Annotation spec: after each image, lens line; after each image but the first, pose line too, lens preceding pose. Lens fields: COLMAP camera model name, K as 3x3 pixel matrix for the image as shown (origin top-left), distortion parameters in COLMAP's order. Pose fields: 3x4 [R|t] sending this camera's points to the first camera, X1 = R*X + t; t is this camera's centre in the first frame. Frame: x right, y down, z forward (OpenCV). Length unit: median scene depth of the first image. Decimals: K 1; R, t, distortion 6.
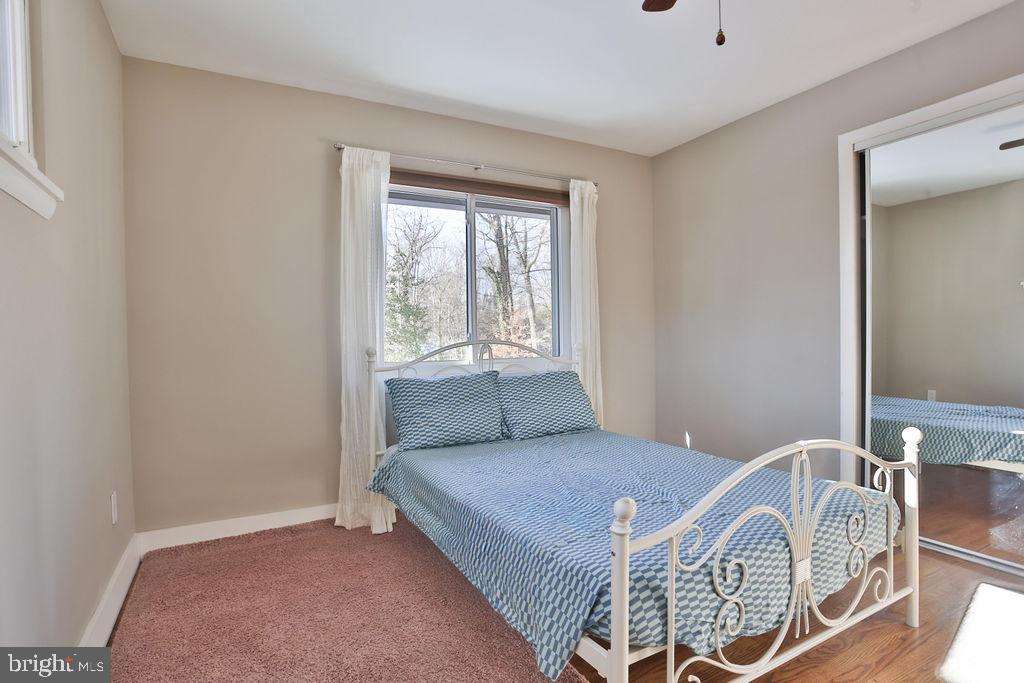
lens RADIAL K [[548.5, 0, 475.2], [0, 548.5, 342.4], [0, 0, 1]] dist [-0.040722, 0.001090]
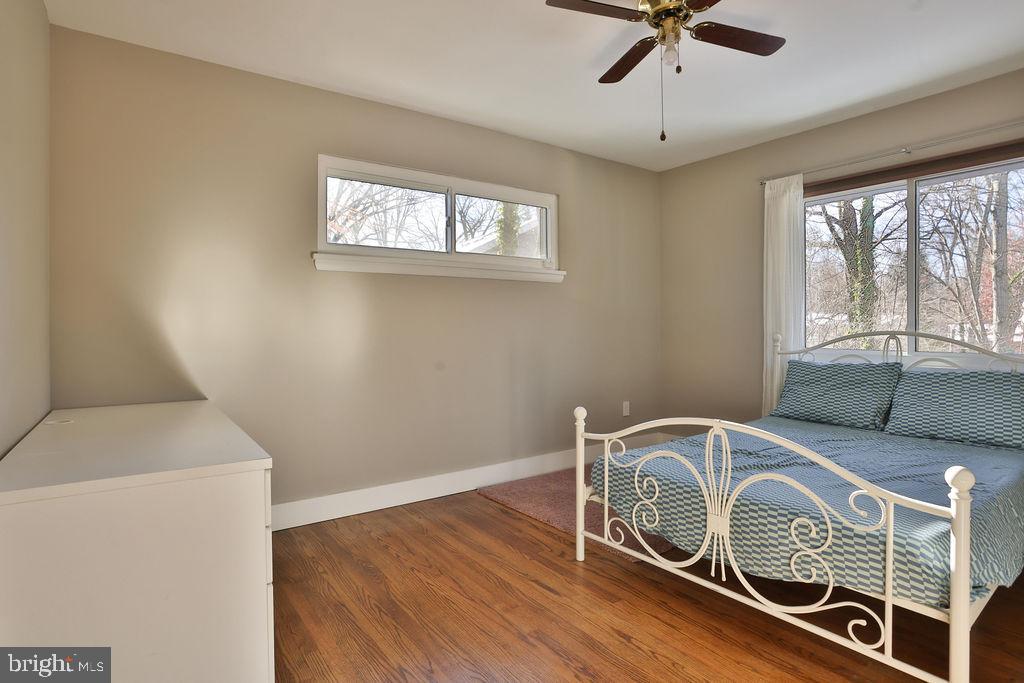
lens RADIAL K [[548.5, 0, 475.2], [0, 548.5, 342.4], [0, 0, 1]] dist [-0.040722, 0.001090]
pose [[0.077219, 0.045296, -0.995985, 0.997862], [-0.007144, 0.998967, 0.044878, -0.023413], [0.996989, 0.003650, 0.077463, 0.194727]]
